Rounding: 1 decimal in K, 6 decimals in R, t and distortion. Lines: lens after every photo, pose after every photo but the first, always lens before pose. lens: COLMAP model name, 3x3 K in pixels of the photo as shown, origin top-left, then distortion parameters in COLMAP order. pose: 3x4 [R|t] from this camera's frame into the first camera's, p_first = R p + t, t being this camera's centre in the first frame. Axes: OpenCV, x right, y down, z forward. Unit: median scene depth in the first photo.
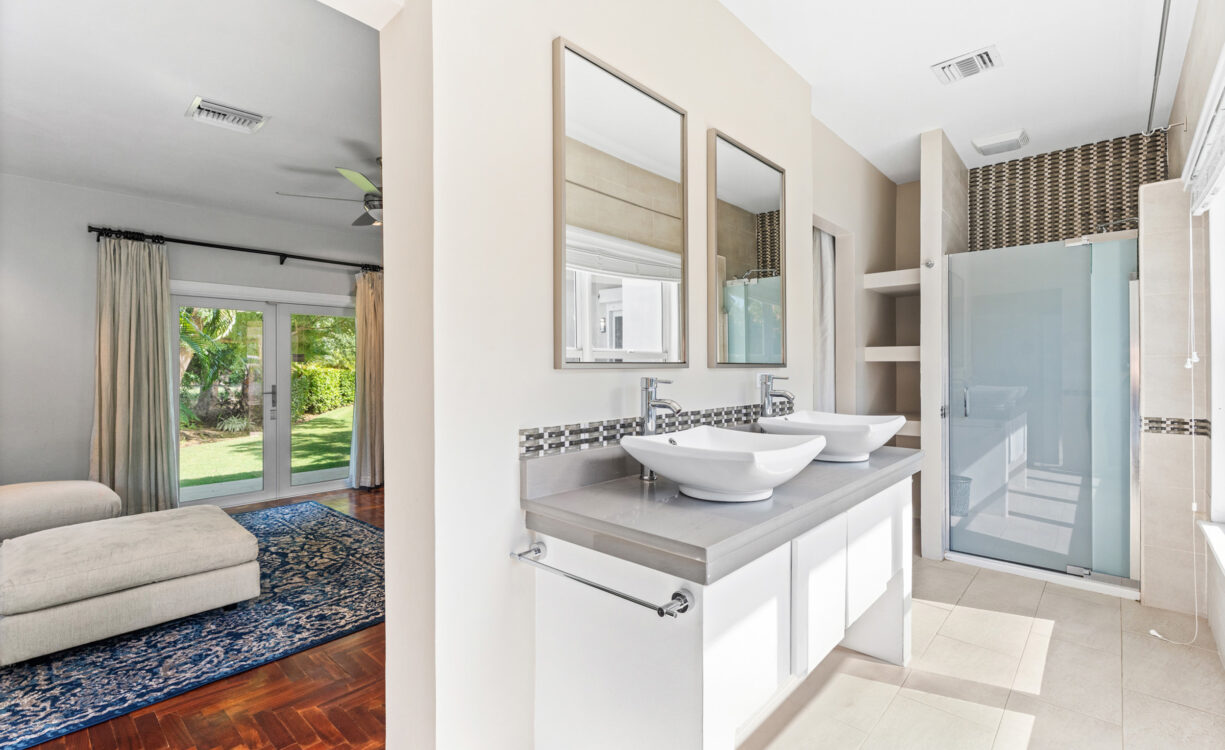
lens RADIAL K [[553.6, 0, 610.9], [0, 553.6, 368.5], [0, 0, 1]] dist [-0.000689, 0.000567]
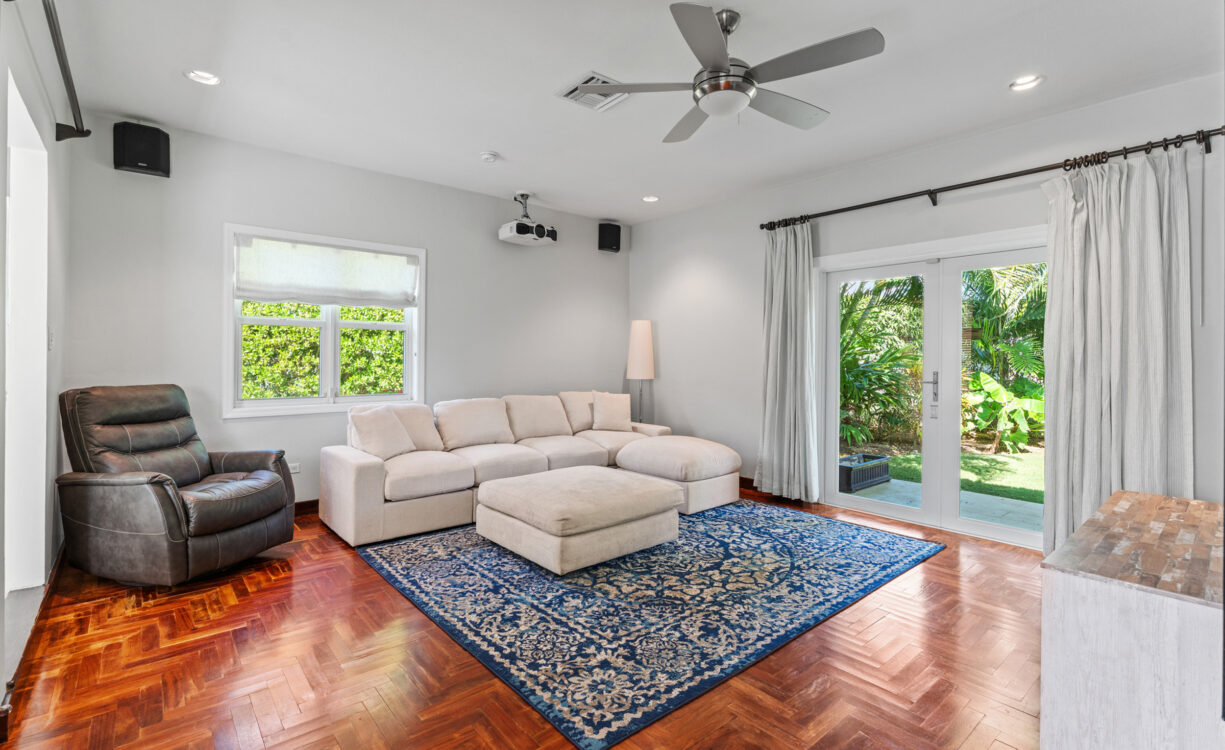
lens RADIAL K [[553.6, 0, 610.5], [0, 553.6, 363.0], [0, 0, 1]] dist [-0.000689, 0.000567]
pose [[-0.128063, 0.009544, -0.991720, 0.308113], [-0.006544, 0.999924, 0.010468, 0.023365], [0.991744, 0.007831, -0.127991, 1.156250]]
